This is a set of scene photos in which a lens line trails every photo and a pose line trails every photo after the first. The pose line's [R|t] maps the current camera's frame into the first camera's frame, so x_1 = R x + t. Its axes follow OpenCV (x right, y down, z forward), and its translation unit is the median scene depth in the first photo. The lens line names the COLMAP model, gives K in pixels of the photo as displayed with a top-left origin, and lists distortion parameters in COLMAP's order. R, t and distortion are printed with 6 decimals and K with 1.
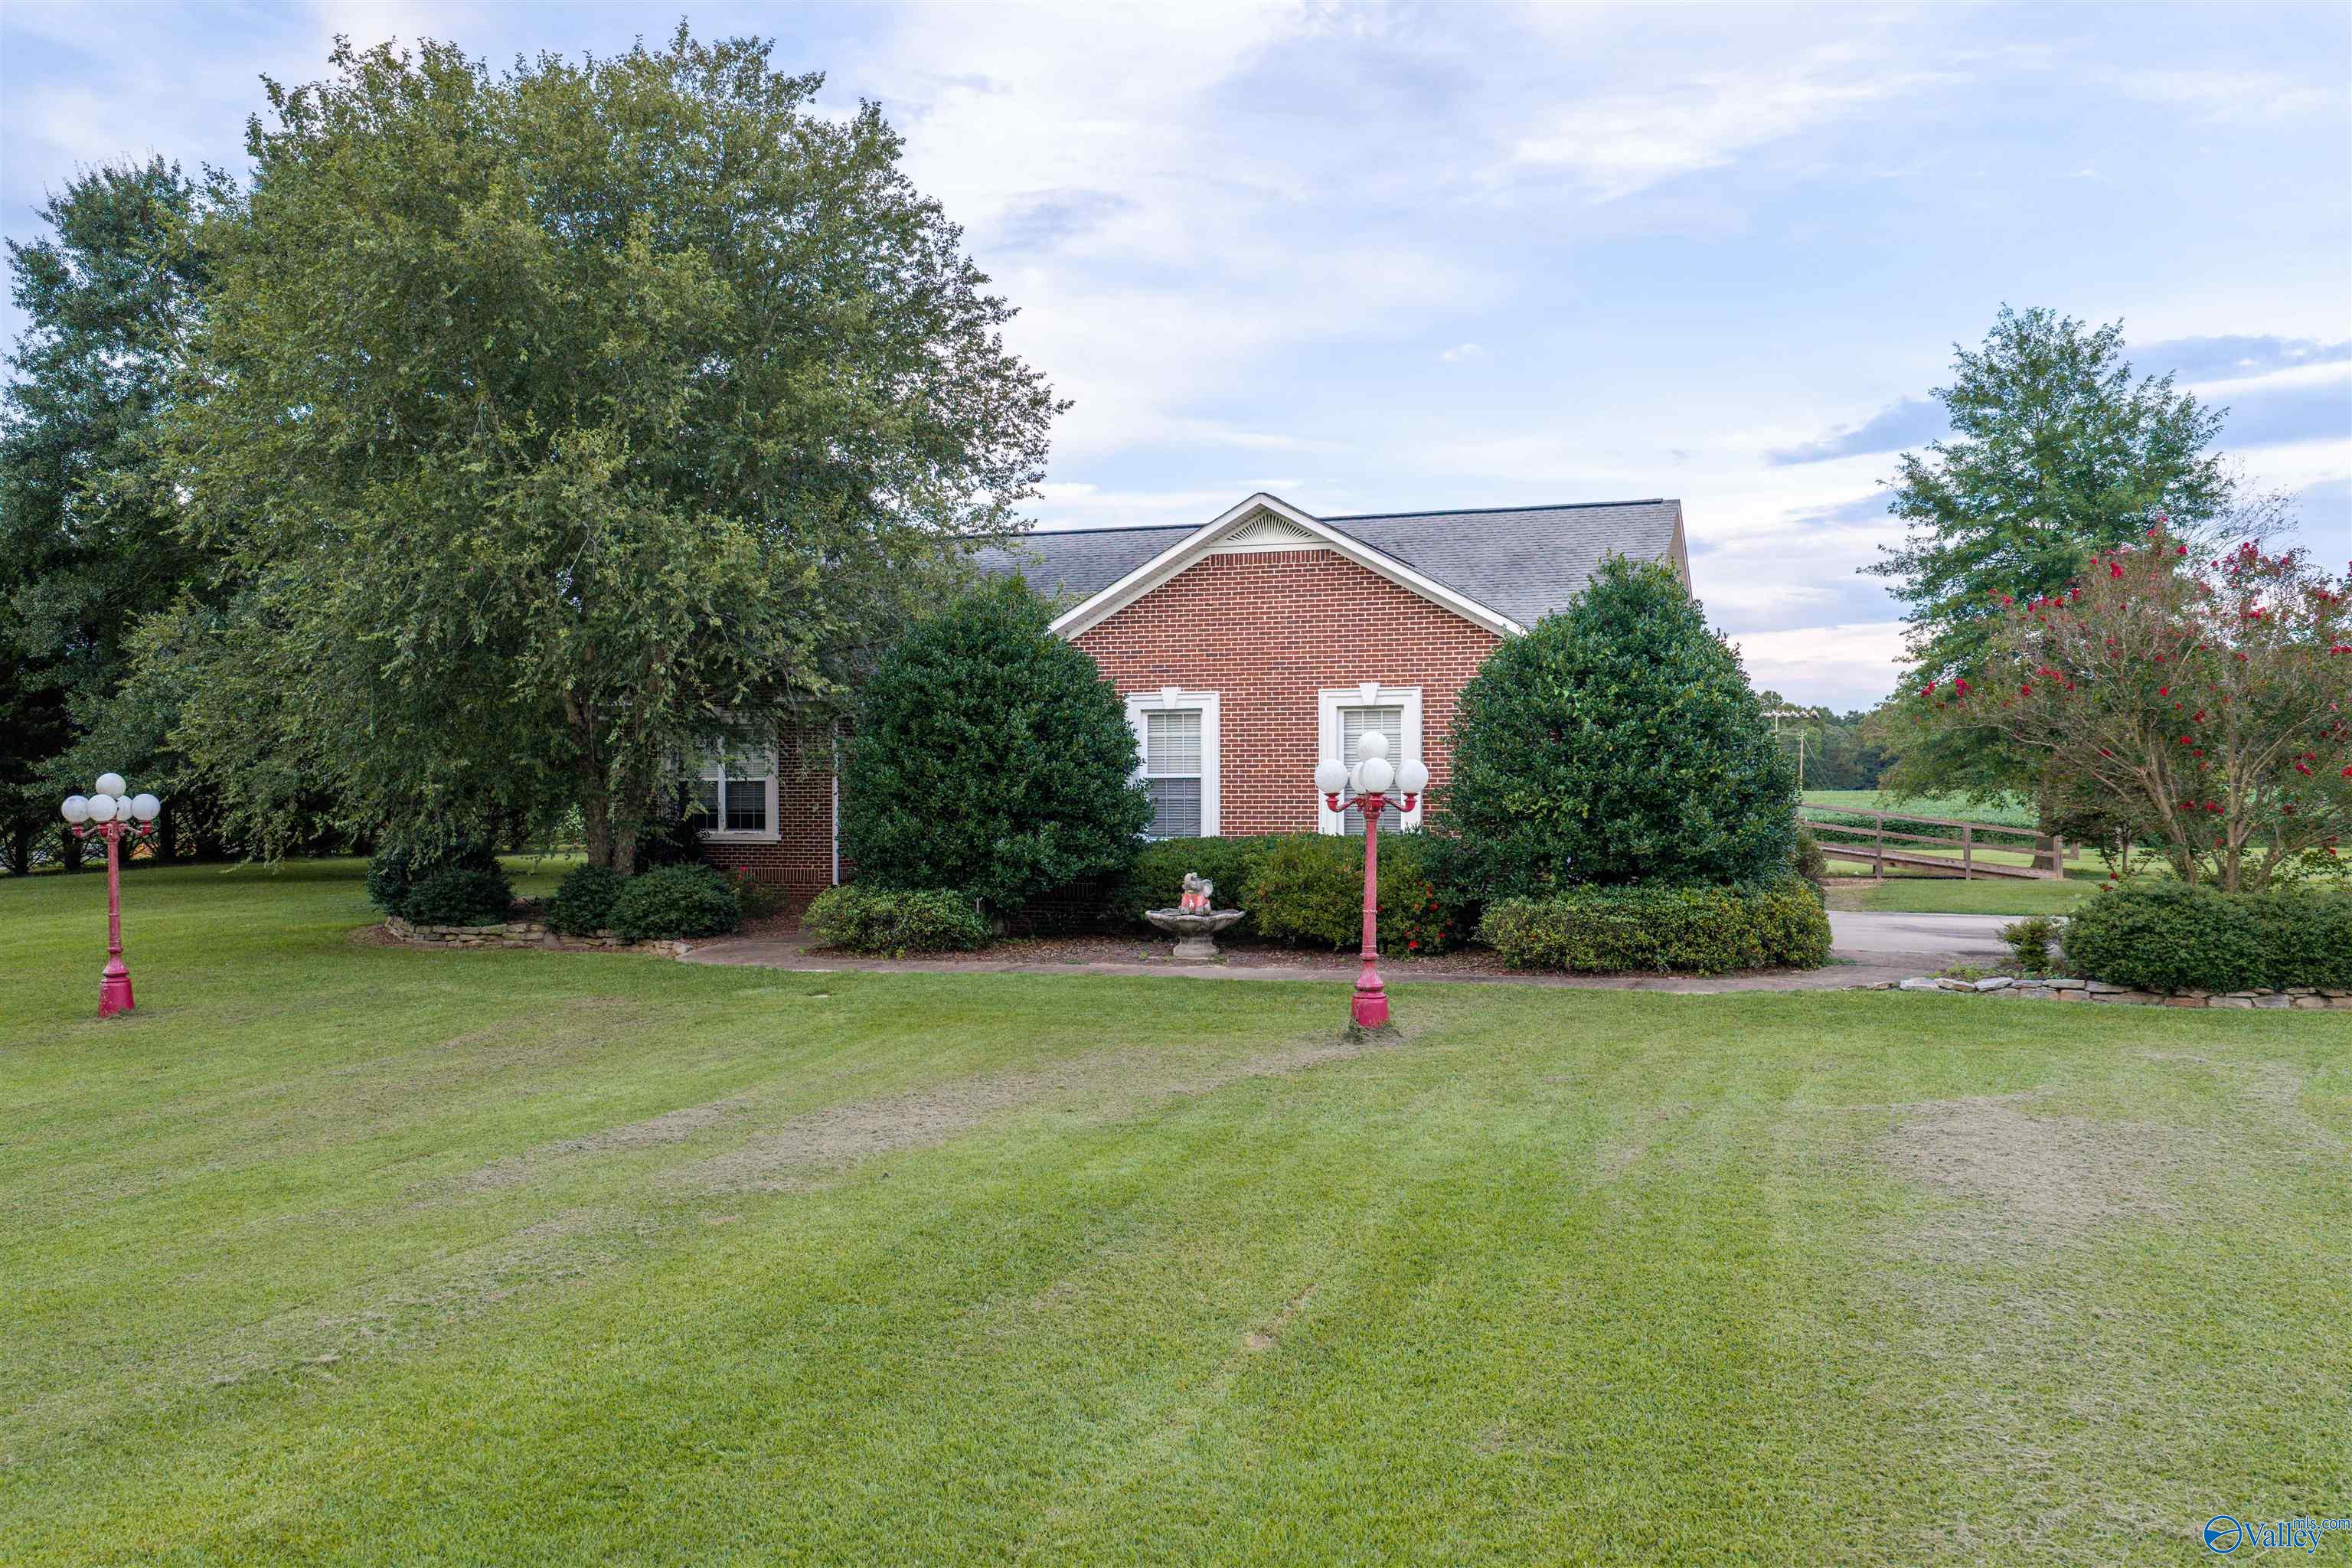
lens RADIAL K [[1926.1, 0, 1182.8], [0, 1926.1, 799.1], [0, 0, 1]] dist [0.035241, -0.045272]
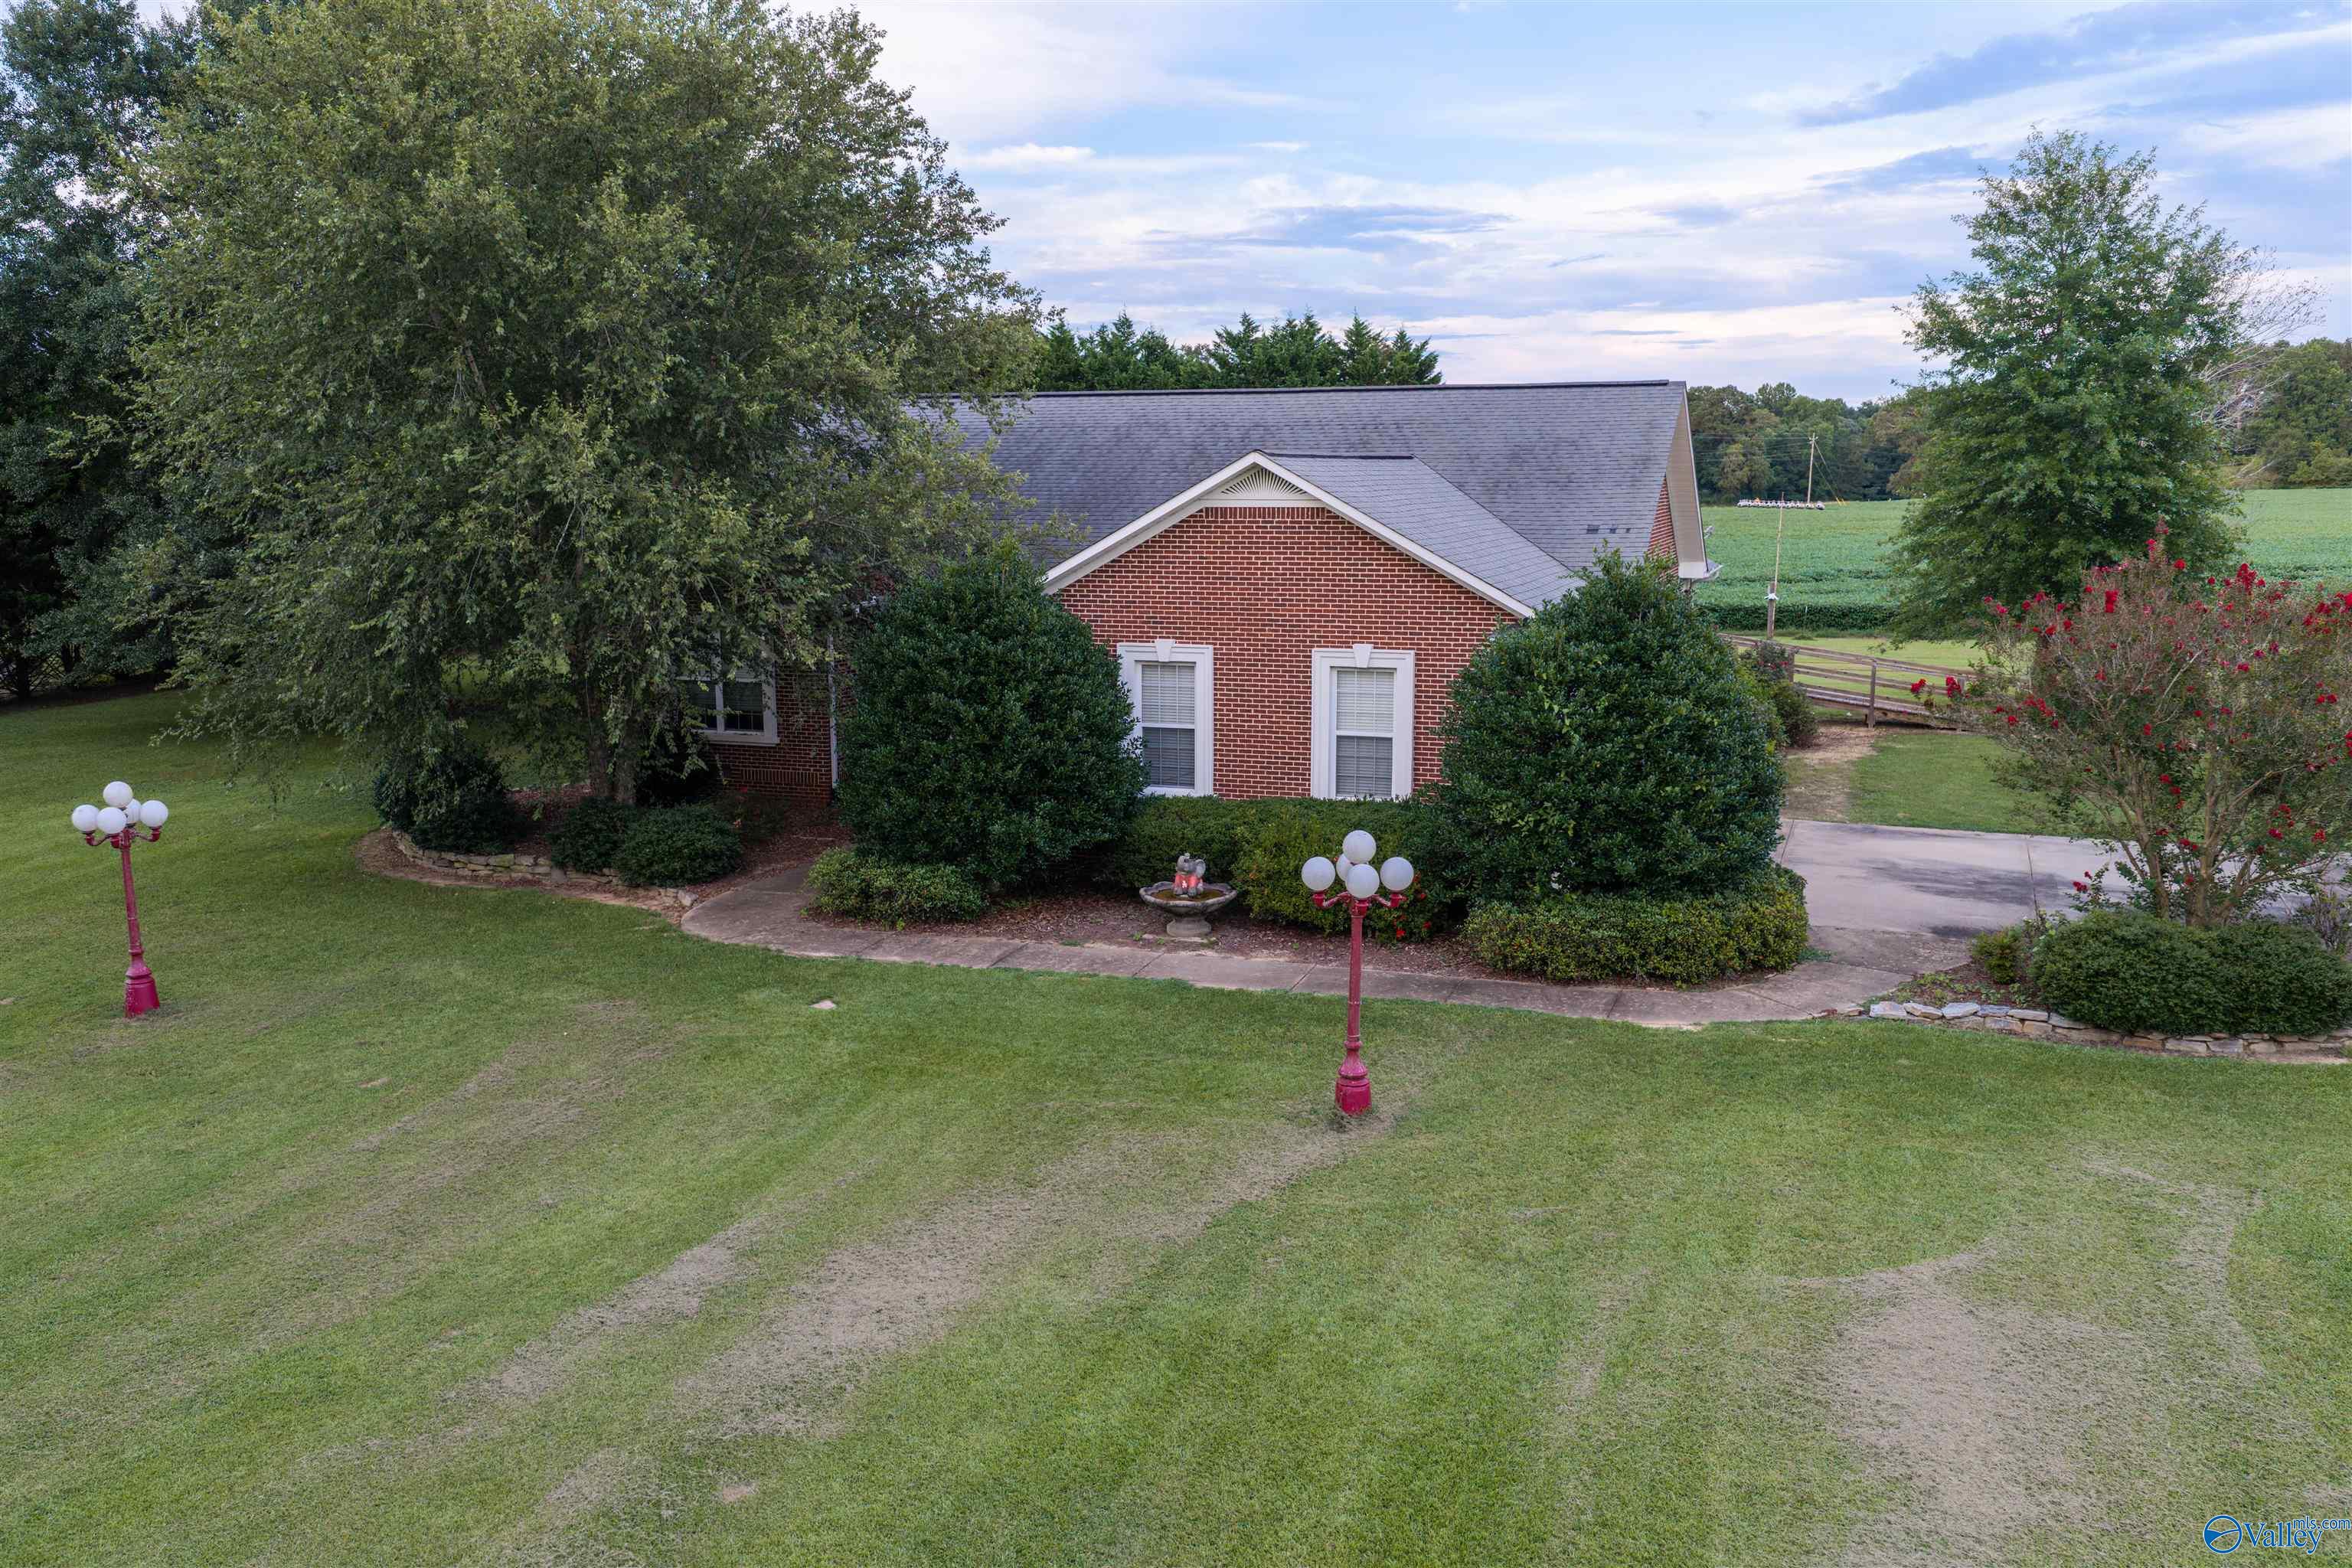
lens RADIAL K [[1926.1, 0, 1183.3], [0, 1926.1, 792.8], [0, 0, 1]] dist [0.035241, -0.045272]
pose [[1.000000, -0.000279, -0.000373, 0.004211], [0.000335, 0.987356, 0.158517, -0.152242], [0.000324, -0.158517, 0.987356, -0.000496]]
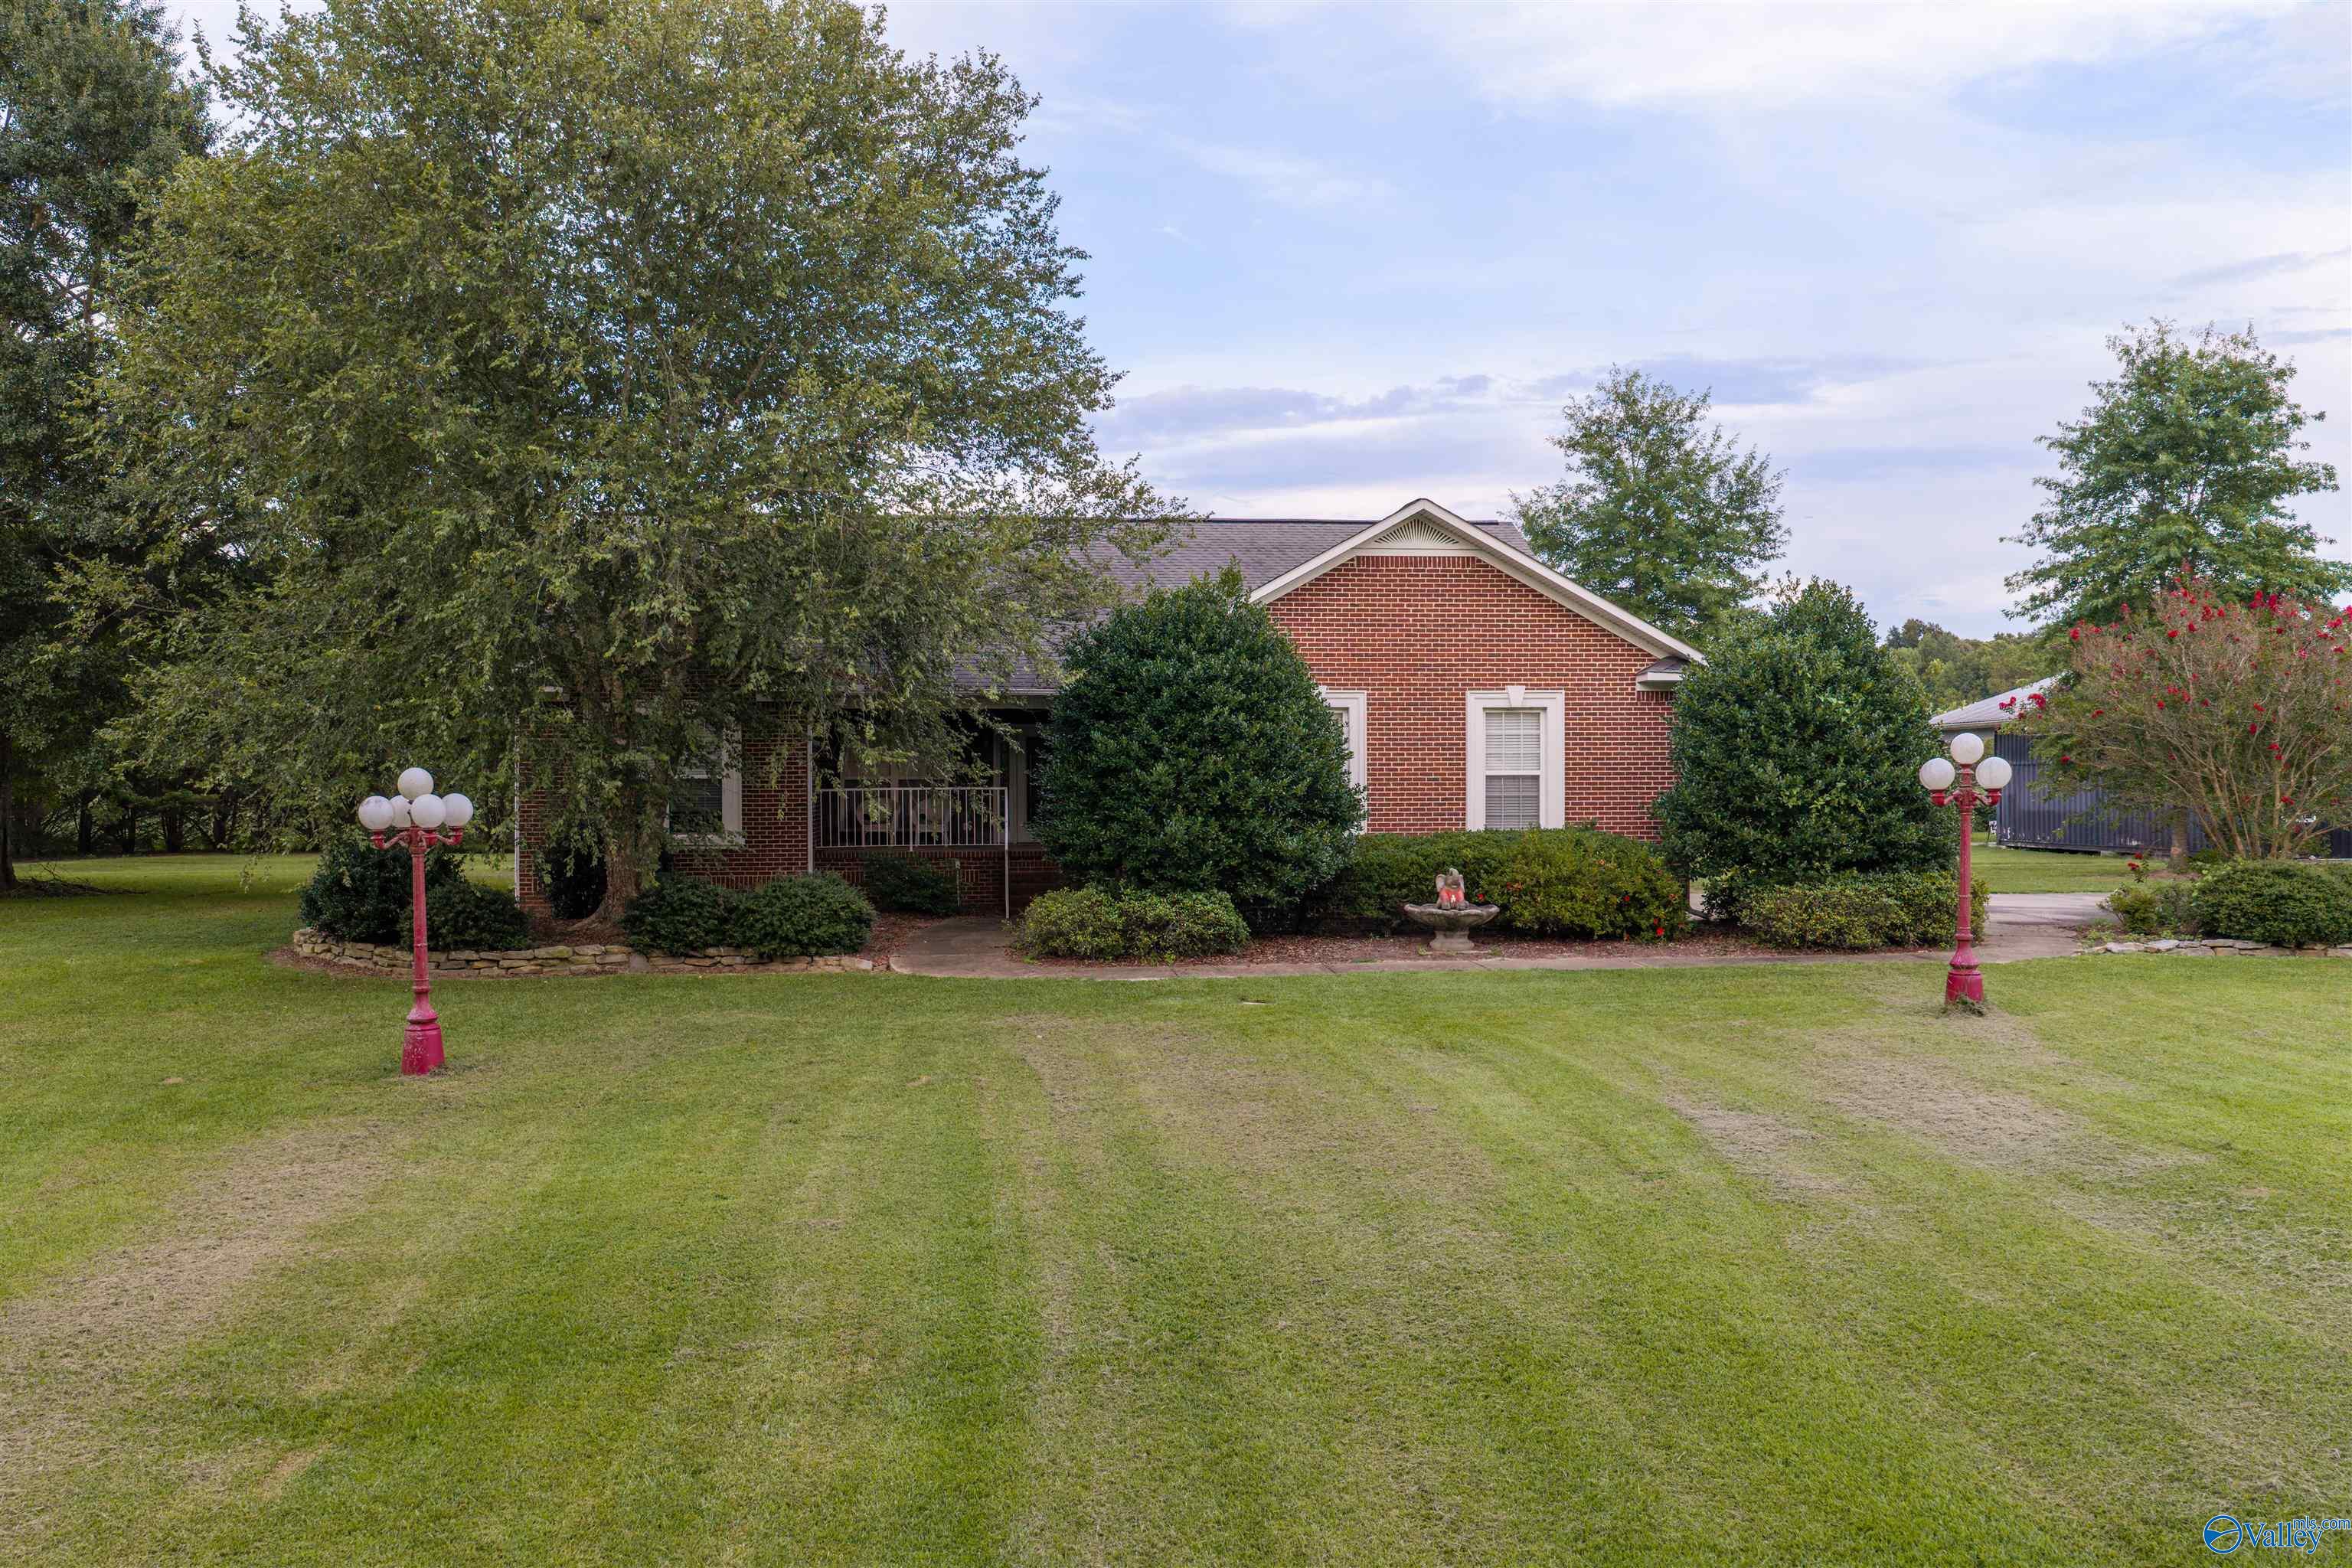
lens RADIAL K [[1926.1, 0, 1181.0], [0, 1926.1, 805.6], [0, 0, 1]] dist [0.035241, -0.045272]
pose [[0.904404, -0.004933, 0.426649, -0.551103], [0.003263, 0.999984, 0.004645, -0.000395], [-0.426665, -0.002809, 0.904405, 0.133605]]
